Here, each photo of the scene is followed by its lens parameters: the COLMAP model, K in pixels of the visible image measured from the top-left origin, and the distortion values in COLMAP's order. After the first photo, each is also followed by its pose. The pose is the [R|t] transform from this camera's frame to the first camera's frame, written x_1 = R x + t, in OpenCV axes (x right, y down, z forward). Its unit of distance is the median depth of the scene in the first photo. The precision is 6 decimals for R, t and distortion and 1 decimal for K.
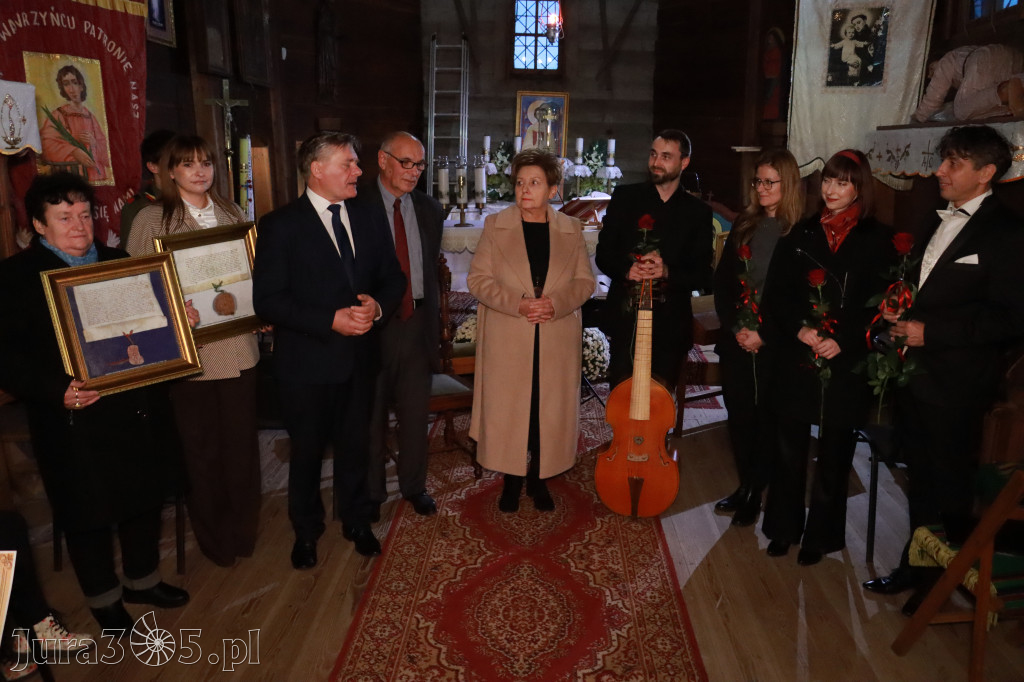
lens RADIAL K [[850.0, 0, 504.3], [0, 850.0, 353.2], [0, 0, 1]] dist [-0.153034, 0.093424]
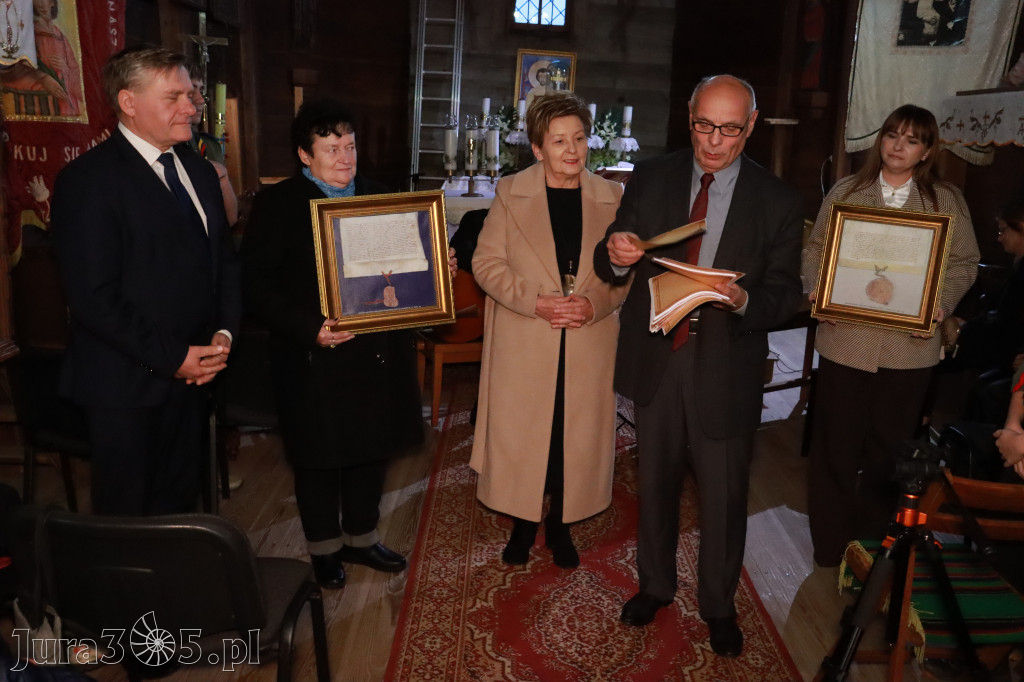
lens RADIAL K [[963.7, 0, 513.2], [0, 963.7, 356.8], [0, 0, 1]] dist [-0.061112, 0.000000]
pose [[0.998332, 0.022259, 0.053264, -0.075939], [-0.022153, 0.999751, -0.002583, 0.024241], [-0.053308, 0.001398, 0.998577, 0.005458]]
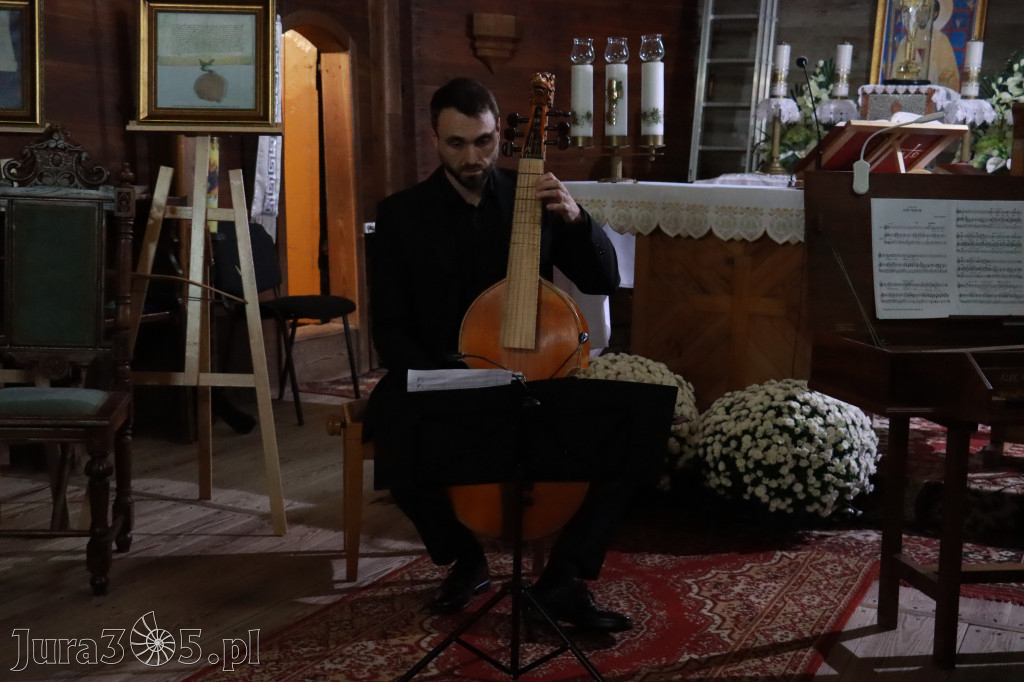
lens RADIAL K [[1349.4, 0, 514.3], [0, 1349.4, 368.8], [0, 0, 1]] dist [0.139089, 0.000000]
pose [[0.934138, 0.067958, -0.350382, 0.250544], [-0.099934, 0.992240, -0.073979, 0.030751], [0.342636, 0.104122, 0.933681, 0.350447]]
